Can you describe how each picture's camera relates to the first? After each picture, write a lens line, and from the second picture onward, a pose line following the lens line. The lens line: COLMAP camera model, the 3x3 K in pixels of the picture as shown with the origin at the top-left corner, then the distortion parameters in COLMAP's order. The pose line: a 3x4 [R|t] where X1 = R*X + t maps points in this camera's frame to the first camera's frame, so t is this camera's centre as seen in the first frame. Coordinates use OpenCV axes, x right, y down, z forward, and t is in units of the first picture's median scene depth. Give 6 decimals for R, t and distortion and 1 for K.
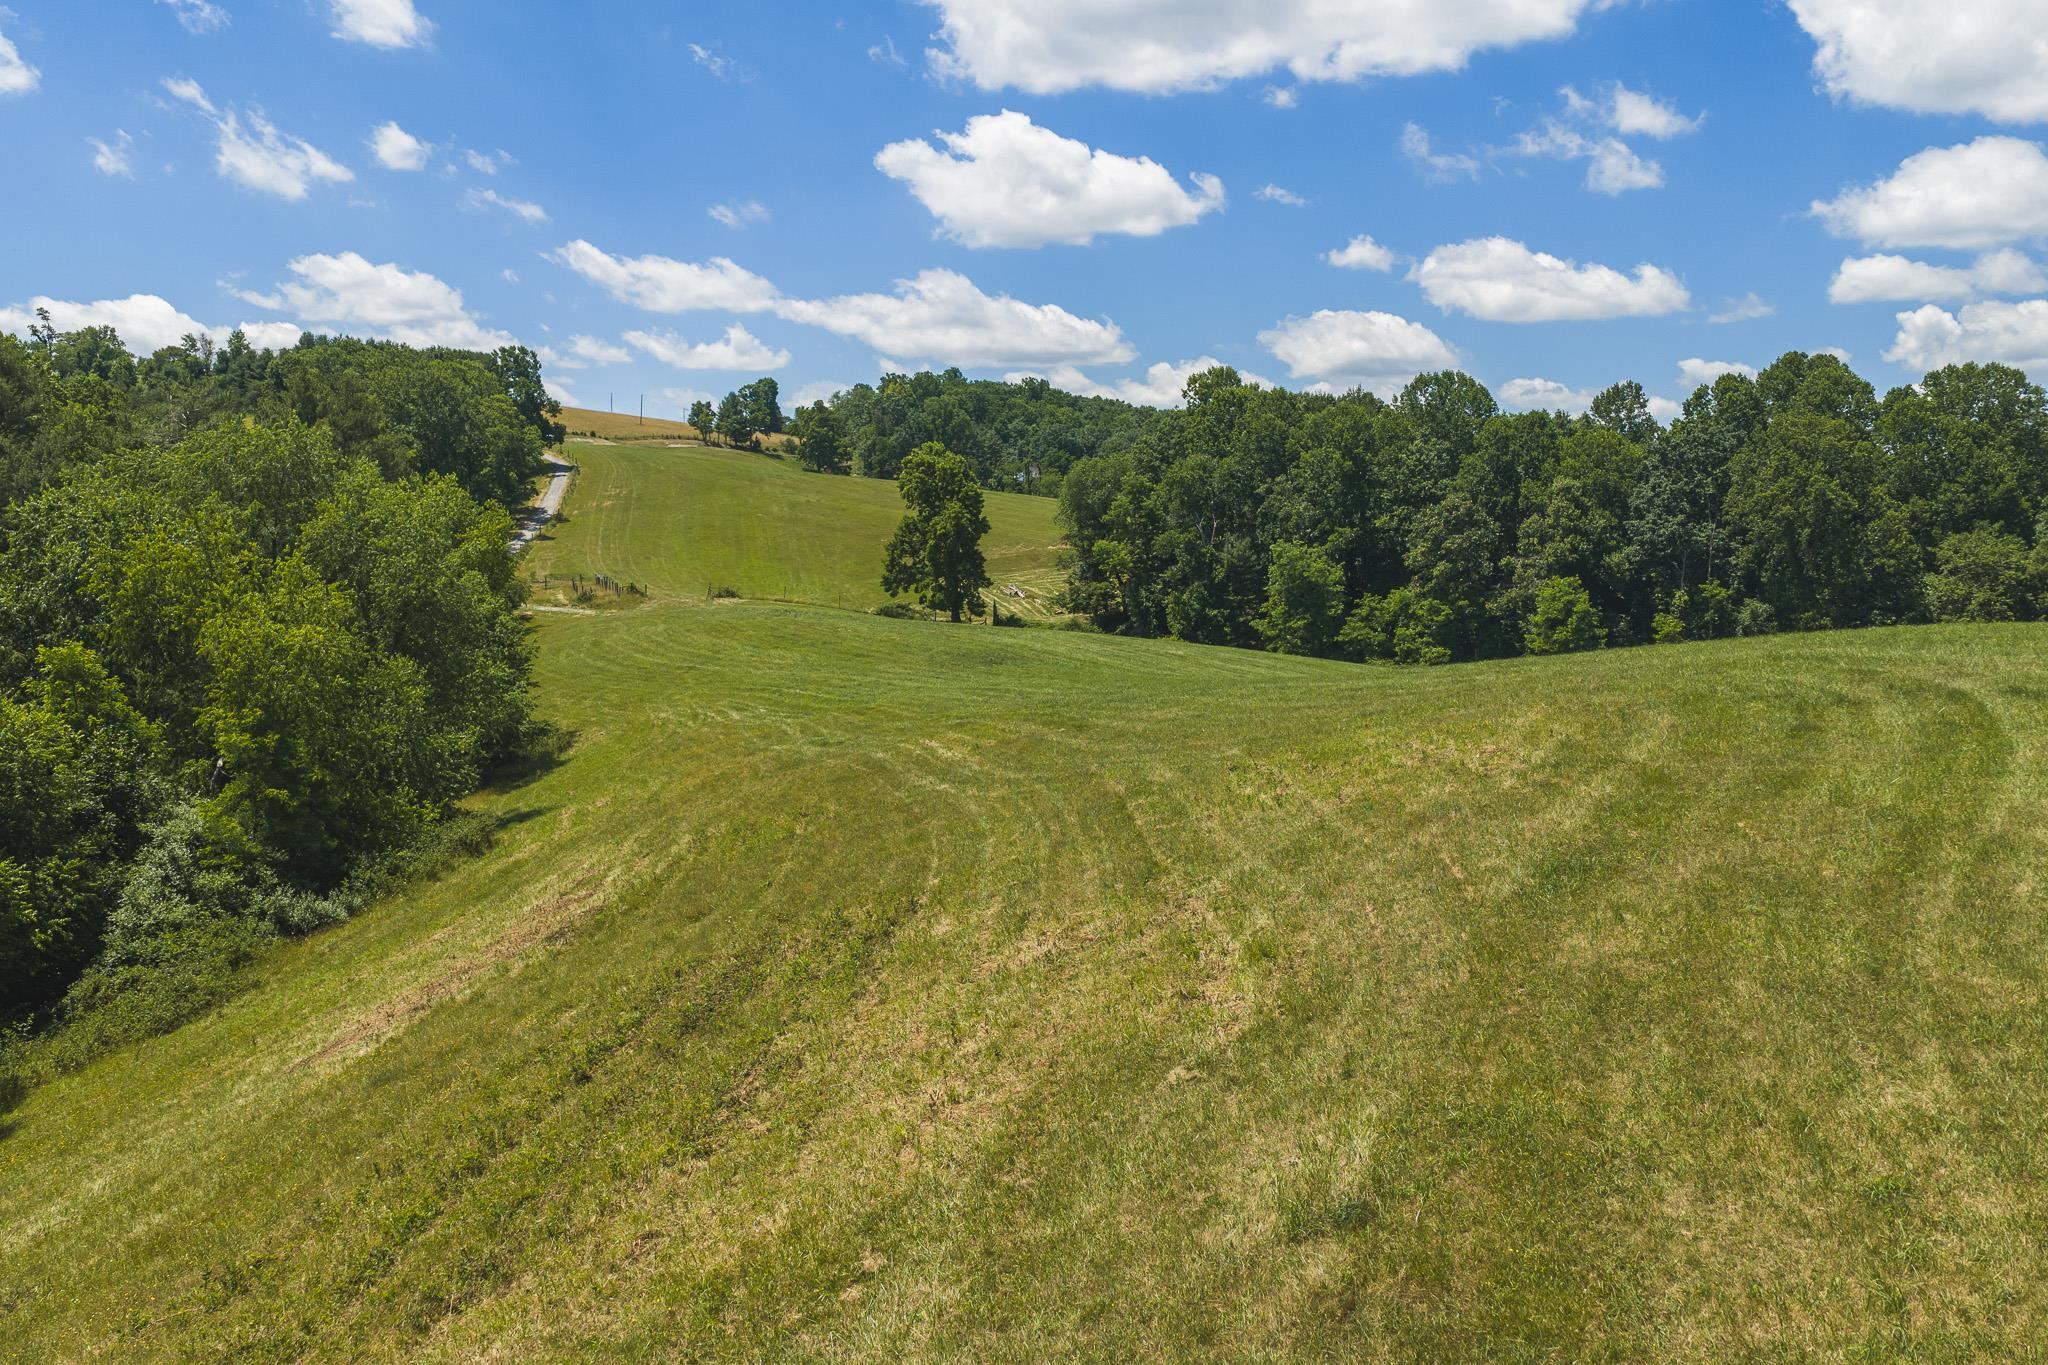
lens RADIAL K [[1669.4, 0, 1062.8], [0, 1669.4, 690.4], [0, 0, 1]] dist [0.025422, -0.039246]
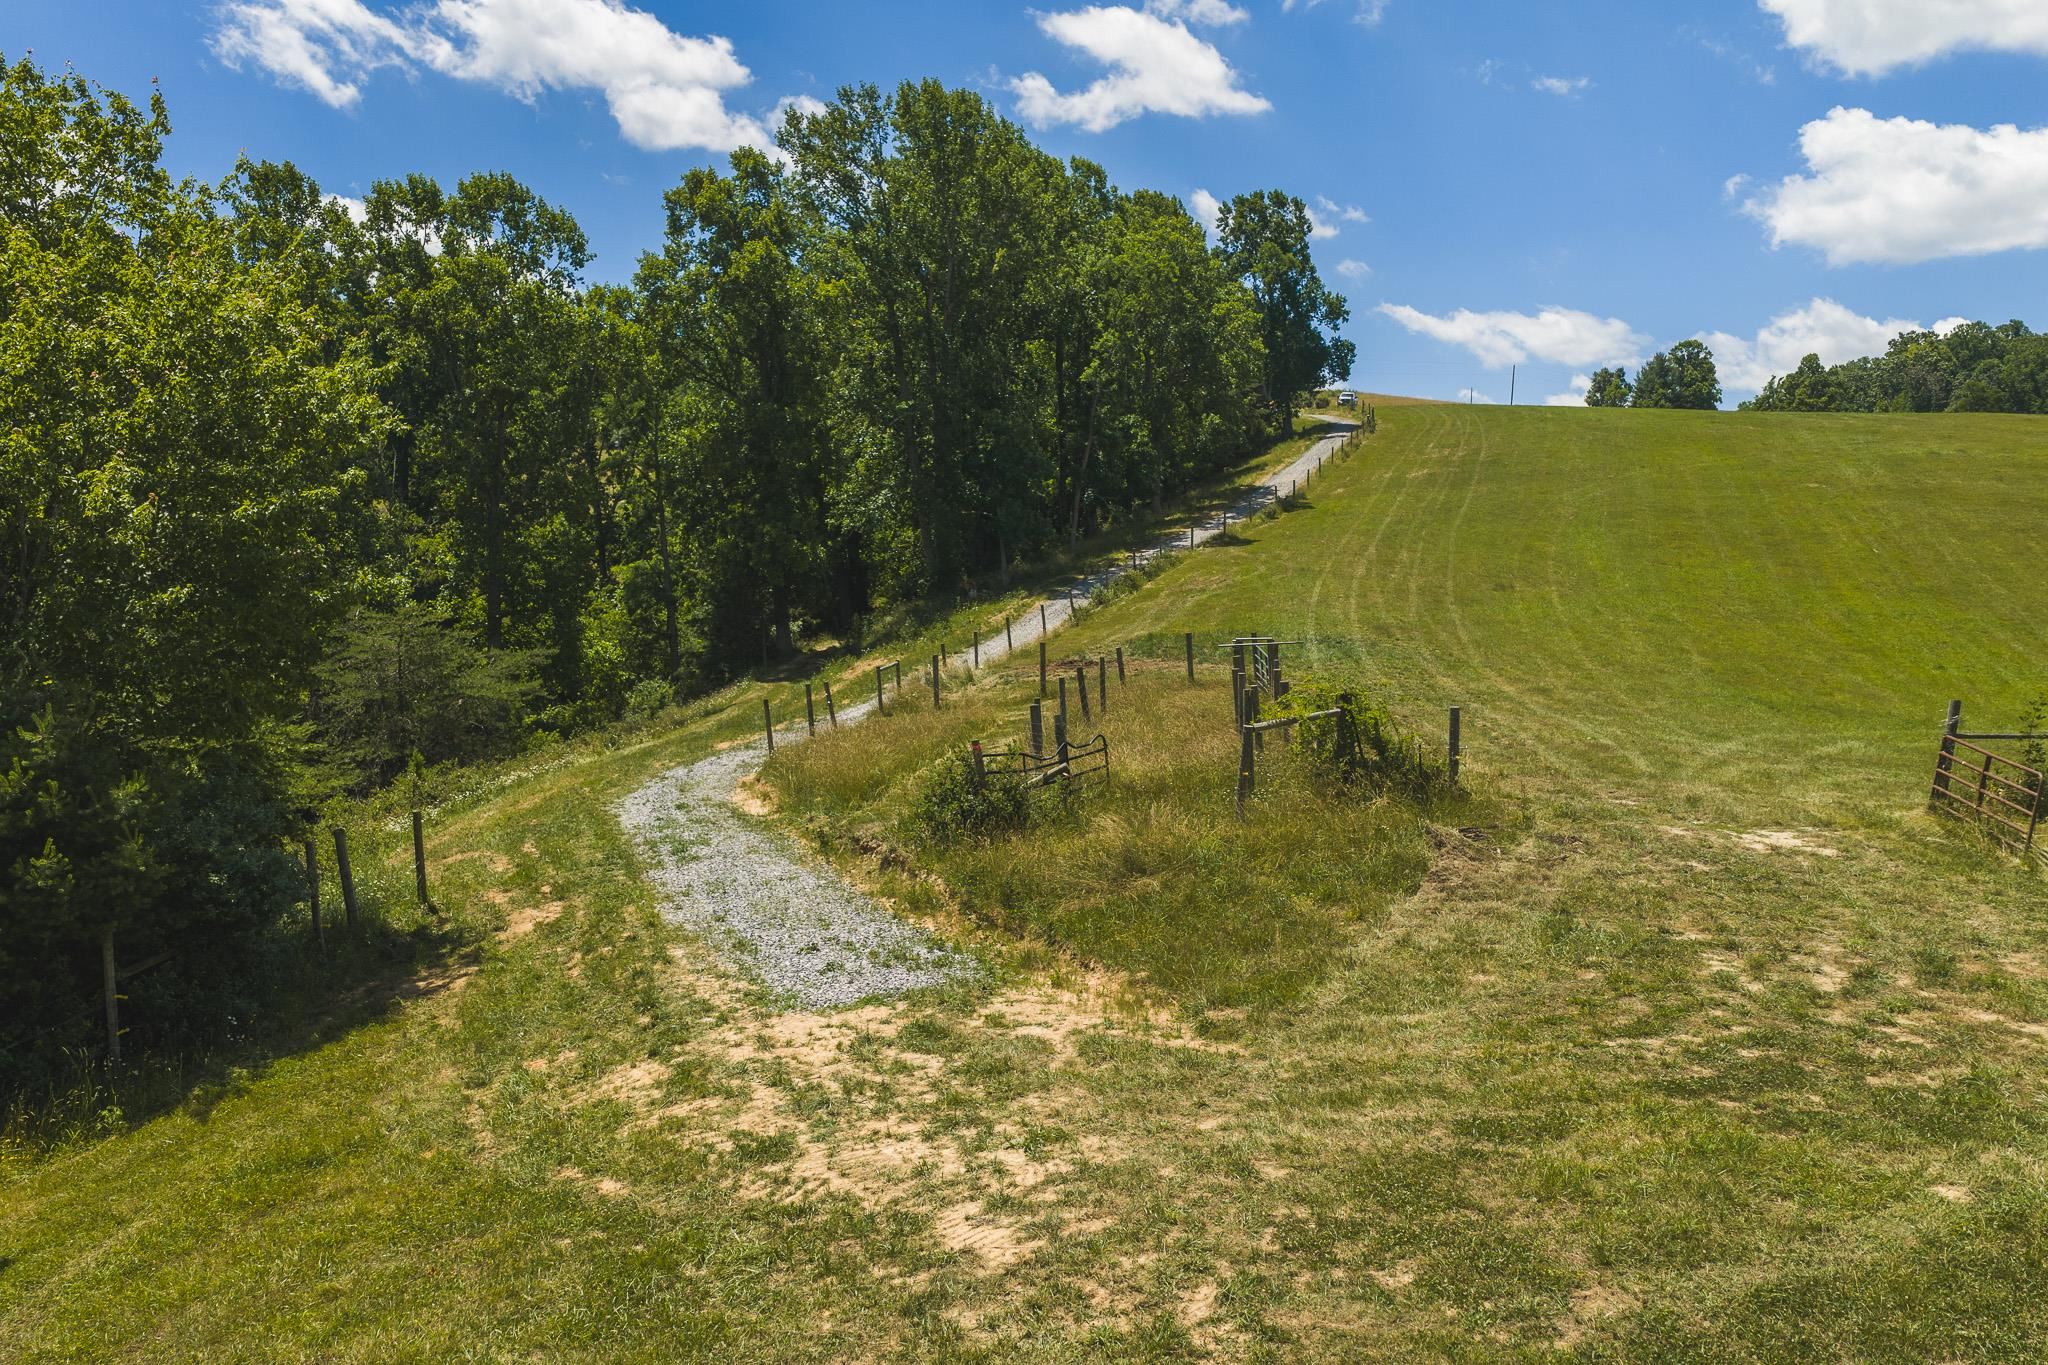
lens RADIAL K [[1669.4, 0, 1062.8], [0, 1669.4, 690.4], [0, 0, 1]] dist [0.025422, -0.039246]
pose [[0.873487, 0.024362, -0.486238, -0.089025], [-0.044219, 0.998589, -0.029402, -0.025136], [0.484835, 0.047183, 0.873332, 0.366181]]
